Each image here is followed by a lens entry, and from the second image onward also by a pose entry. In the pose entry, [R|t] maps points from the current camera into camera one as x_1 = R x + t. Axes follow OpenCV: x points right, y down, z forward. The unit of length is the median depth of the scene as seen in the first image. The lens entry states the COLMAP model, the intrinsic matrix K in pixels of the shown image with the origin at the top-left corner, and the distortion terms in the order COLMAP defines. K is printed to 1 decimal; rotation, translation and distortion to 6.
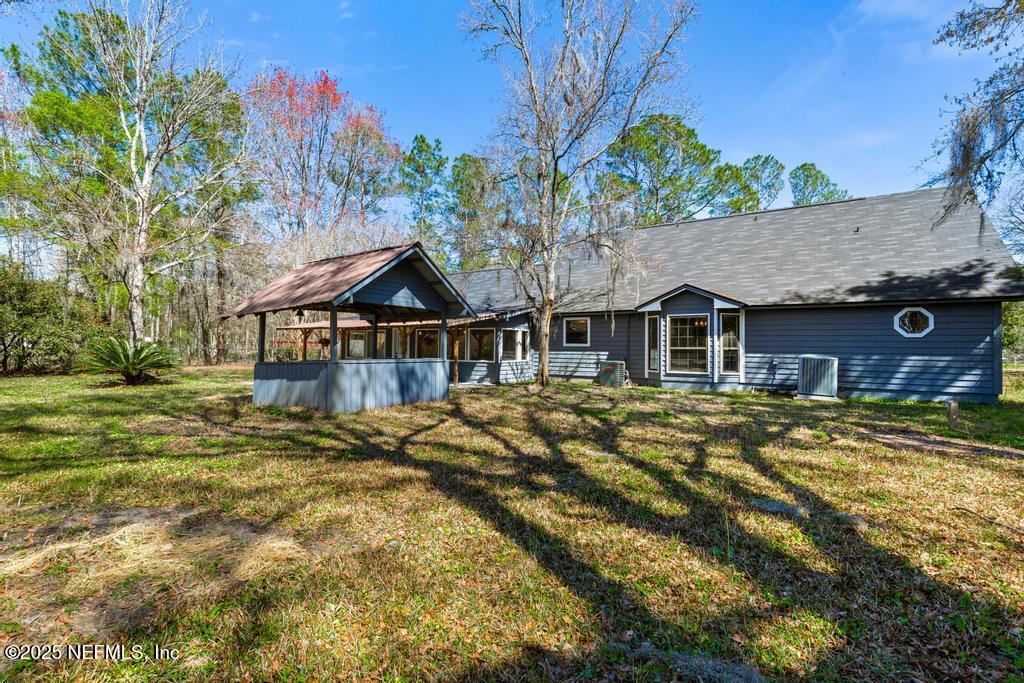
lens RADIAL K [[459.3, 0, 512.0], [0, 459.3, 341.5], [0, 0, 1]] dist [0.001062, -0.000185]
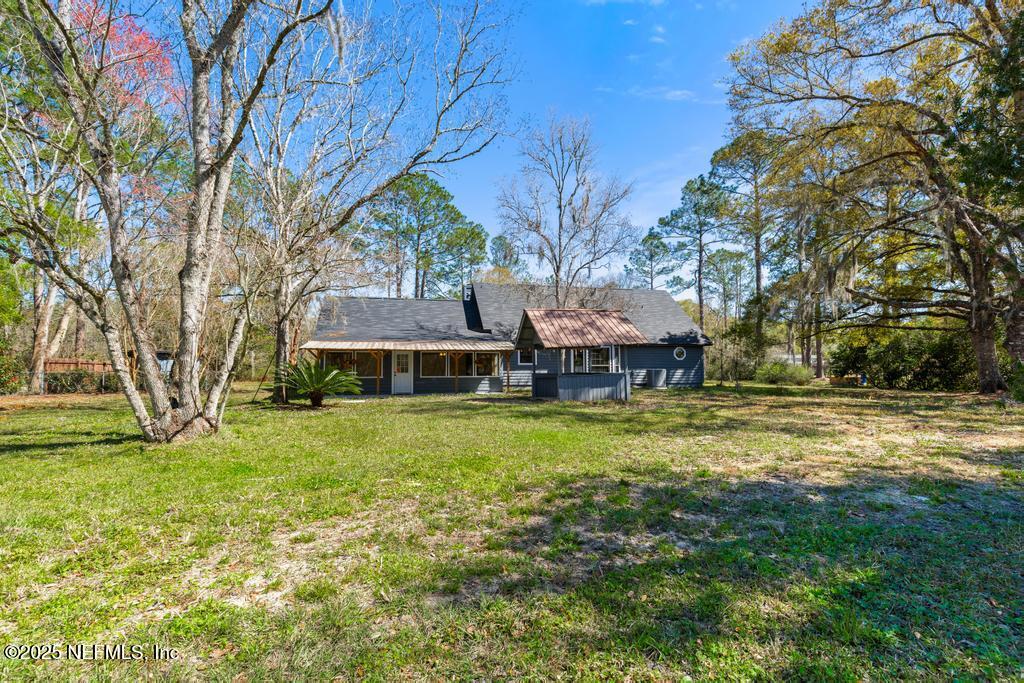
lens RADIAL K [[459.3, 0, 512.0], [0, 459.3, 341.5], [0, 0, 1]] dist [0.001062, -0.000185]
pose [[0.678788, 0.032227, 0.733627, -1.209298], [-0.005903, 0.999244, -0.038433, -0.009706], [-0.734311, 0.021757, 0.678465, 0.038432]]
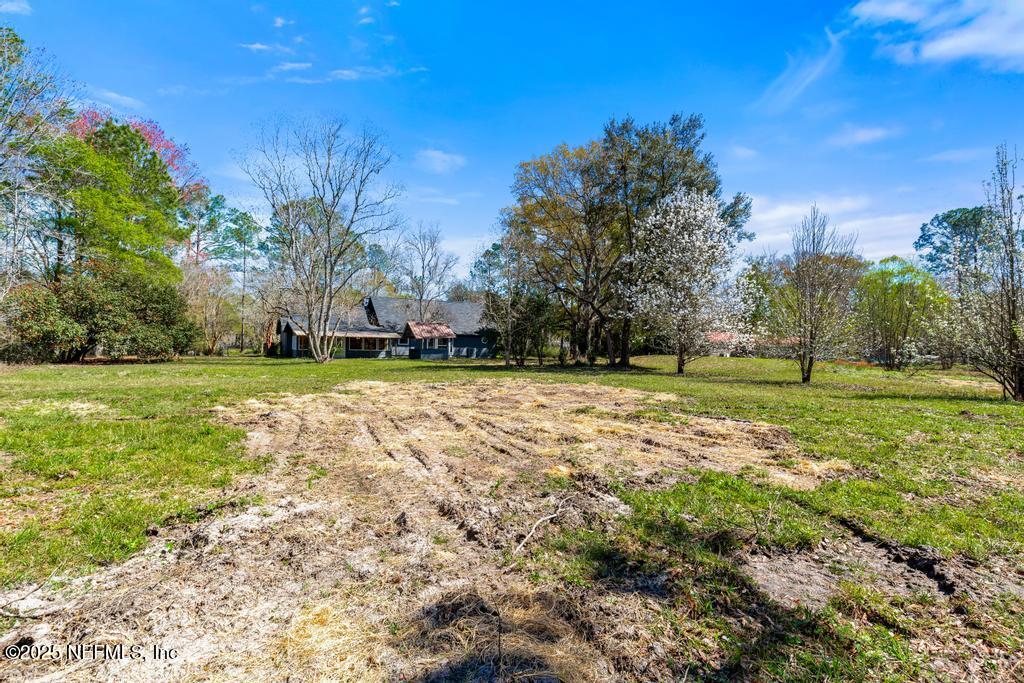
lens RADIAL K [[480.8, 0, 506.0], [0, 480.8, 341.2], [0, 0, 1]] dist [-0.002587, -0.000553]
pose [[0.446389, 0.012301, 0.894754, -2.707182], [-0.023573, 0.999720, -0.001983, -0.024635], [-0.894528, -0.020206, 0.446554, -1.059990]]
